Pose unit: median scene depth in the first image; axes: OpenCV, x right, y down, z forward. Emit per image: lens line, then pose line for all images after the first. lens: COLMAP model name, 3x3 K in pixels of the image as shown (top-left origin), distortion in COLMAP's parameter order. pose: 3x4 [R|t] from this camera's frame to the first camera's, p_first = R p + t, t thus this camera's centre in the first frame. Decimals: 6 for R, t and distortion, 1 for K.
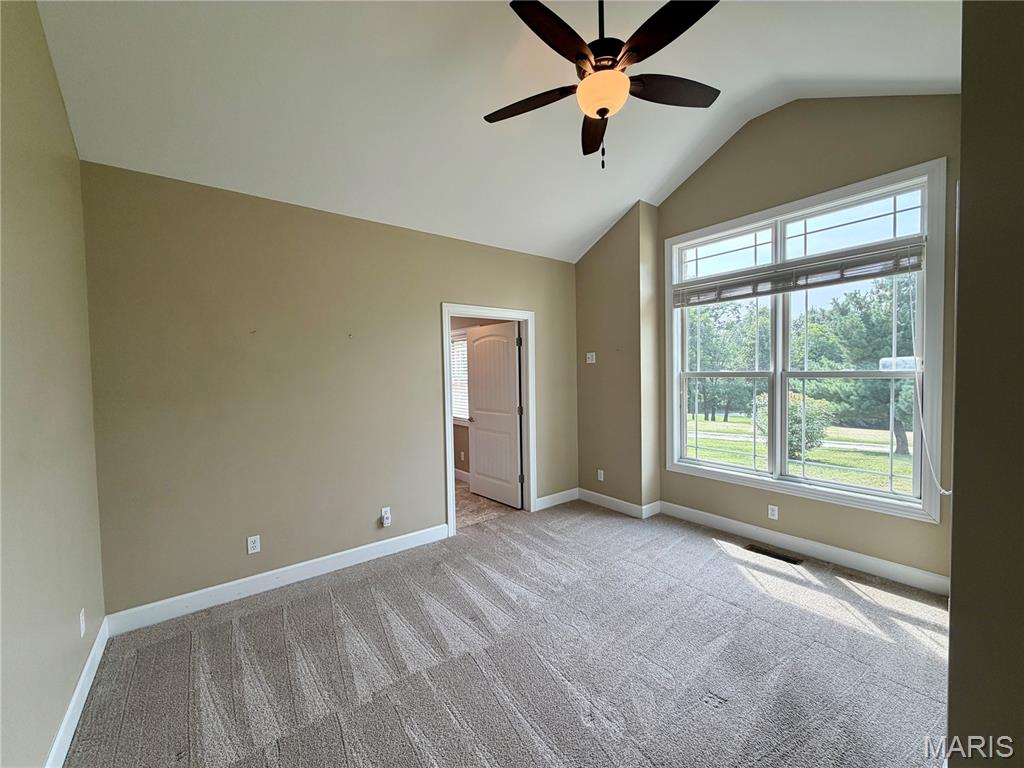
lens RADIAL K [[408.8, 0, 511.6], [0, 408.8, 382.9], [0, 0, 1]] dist [-0.002406, -0.000414]
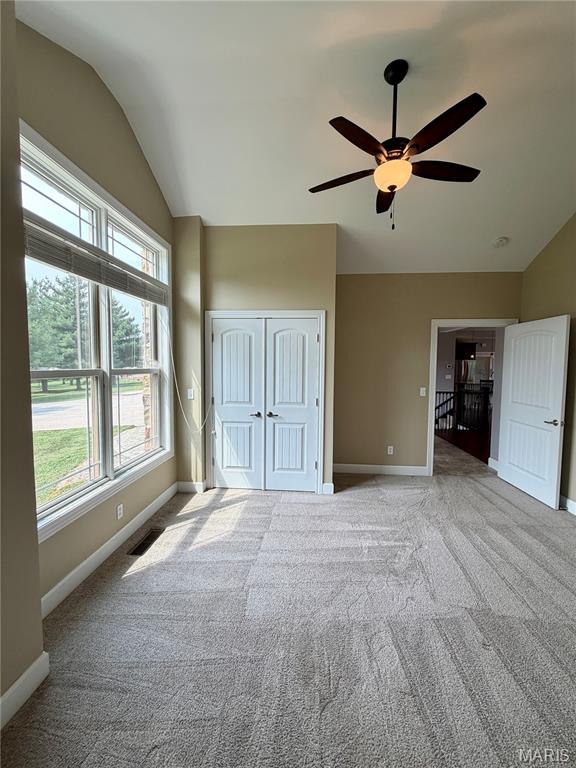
lens RADIAL K [[306.6, 0, 288.1], [0, 306.6, 386.1], [0, 0, 1]] dist [-0.002406, -0.000414]
pose [[-0.742558, -0.023264, 0.669377, -0.168849], [0.035198, 0.996660, 0.073684, -0.026598], [-0.668856, 0.078276, -0.739260, 1.495632]]
